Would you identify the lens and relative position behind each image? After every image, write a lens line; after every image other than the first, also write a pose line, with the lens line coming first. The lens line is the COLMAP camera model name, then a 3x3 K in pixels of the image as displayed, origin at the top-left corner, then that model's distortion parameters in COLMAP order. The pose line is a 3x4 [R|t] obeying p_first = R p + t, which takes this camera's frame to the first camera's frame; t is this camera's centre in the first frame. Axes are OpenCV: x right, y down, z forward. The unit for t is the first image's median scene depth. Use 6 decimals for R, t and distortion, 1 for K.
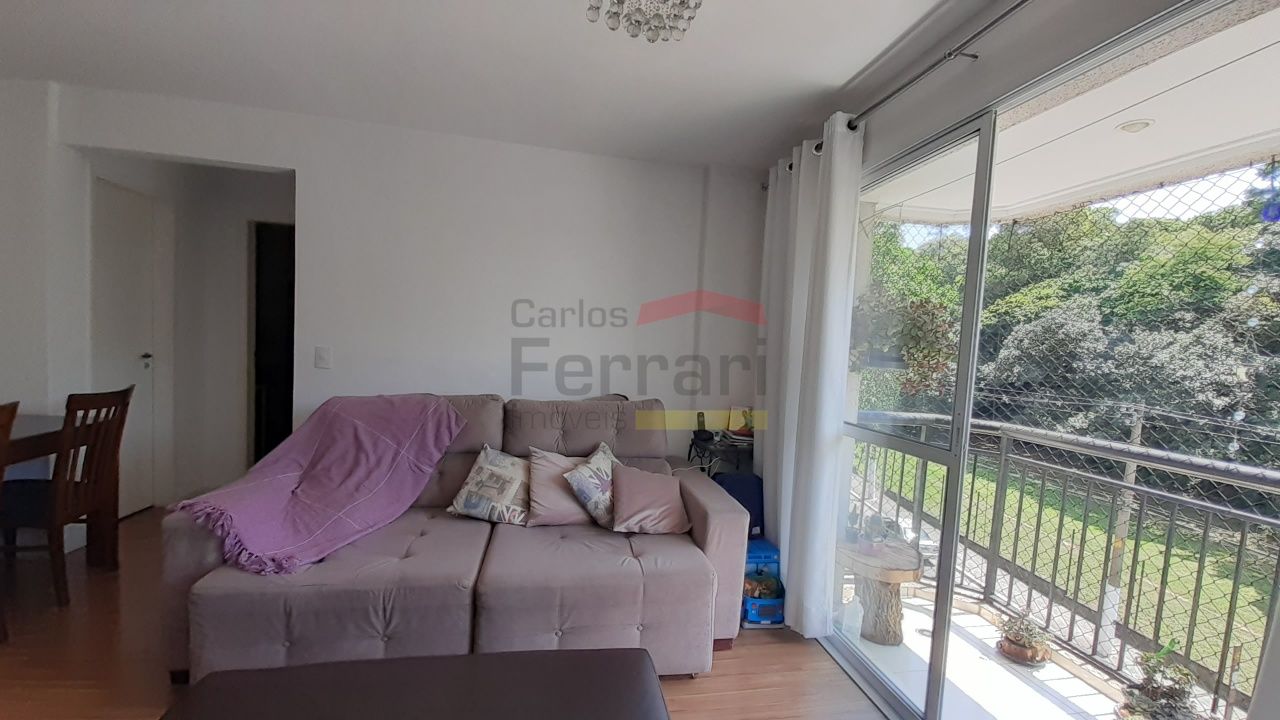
lens RADIAL K [[511.2, 0, 640.5], [0, 511.2, 368.4], [0, 0, 1]] dist [-0.001060, -0.003908]
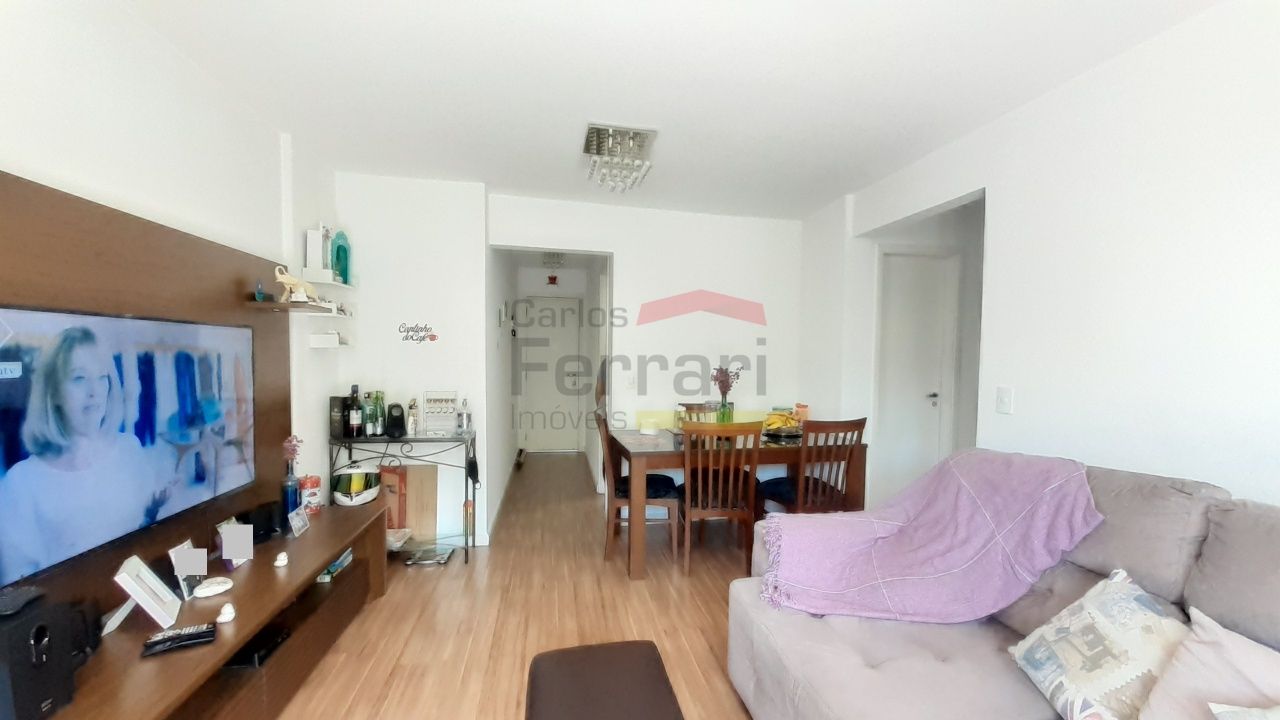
lens RADIAL K [[511.2, 0, 638.3], [0, 511.2, 358.9], [0, 0, 1]] dist [-0.001060, -0.003908]
pose [[-0.006194, -0.049537, -0.998753, 0.236272], [-0.060330, 0.996971, -0.049075, -0.013798], [0.998159, 0.059950, -0.009163, 0.494665]]
